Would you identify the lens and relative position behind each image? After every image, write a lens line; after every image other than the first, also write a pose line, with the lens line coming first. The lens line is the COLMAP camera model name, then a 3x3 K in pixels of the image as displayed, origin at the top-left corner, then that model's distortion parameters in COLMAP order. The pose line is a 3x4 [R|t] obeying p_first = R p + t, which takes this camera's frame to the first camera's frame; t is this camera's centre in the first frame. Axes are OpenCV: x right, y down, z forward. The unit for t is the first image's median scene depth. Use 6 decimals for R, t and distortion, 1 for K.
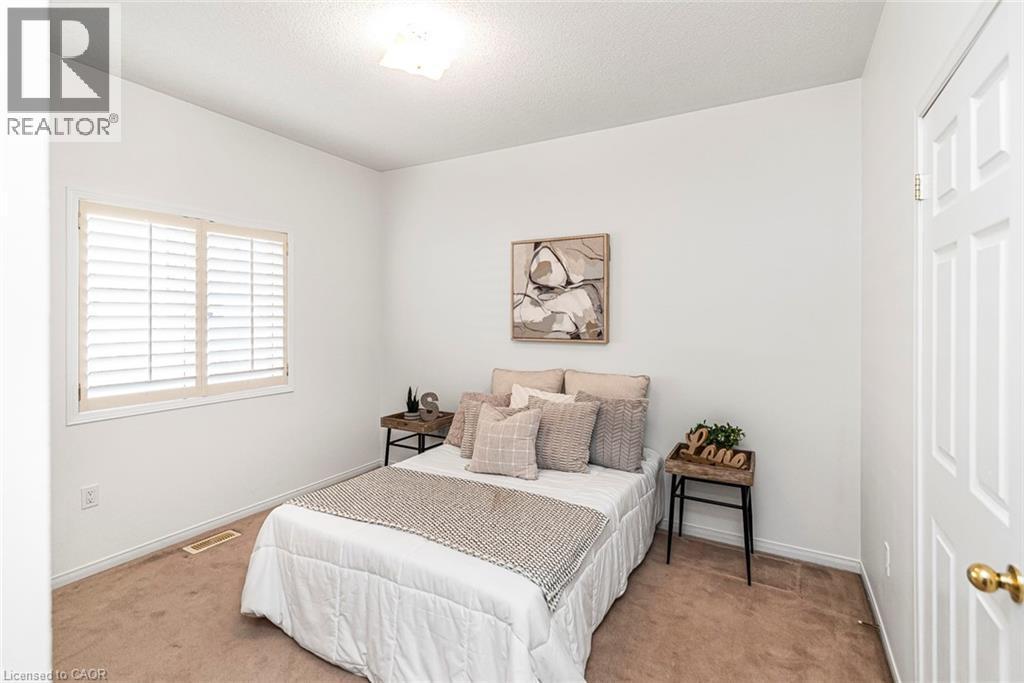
lens RADIAL K [[467.2, 0, 514.9], [0, 467.2, 317.5], [0, 0, 1]] dist [-0.000823, 0.000071]
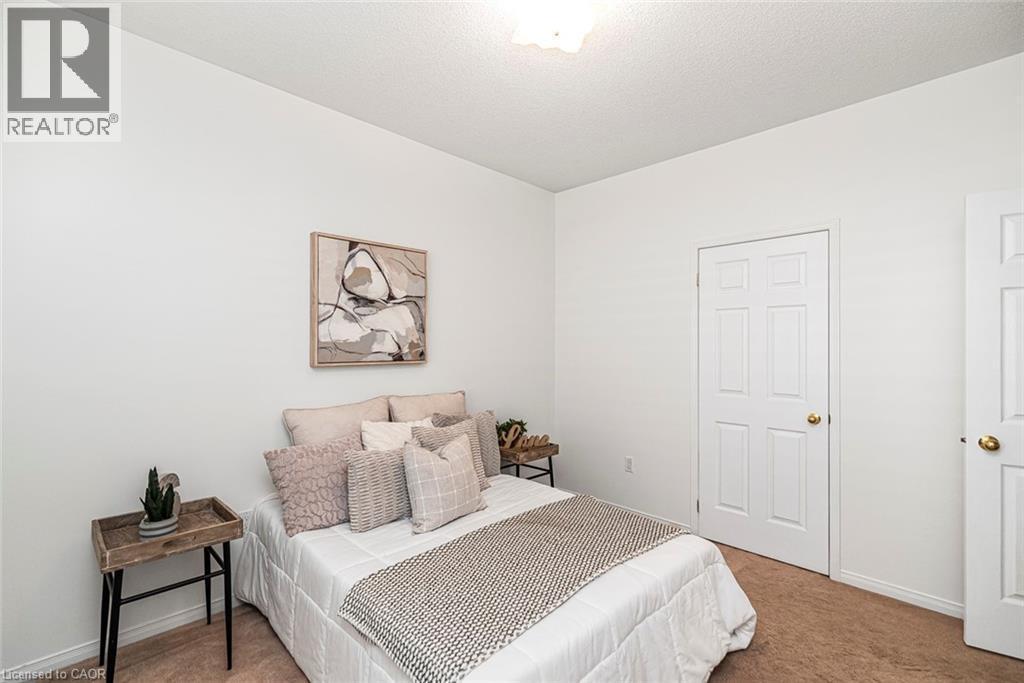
lens RADIAL K [[467.2, 0, 510.9], [0, 467.2, 342.2], [0, 0, 1]] dist [-0.000823, 0.000071]
pose [[0.264182, 0.003003, 0.964468, -0.670071], [-0.000852, 0.999995, -0.002880, 0.013037], [-0.964472, -0.000061, 0.264184, 0.546467]]
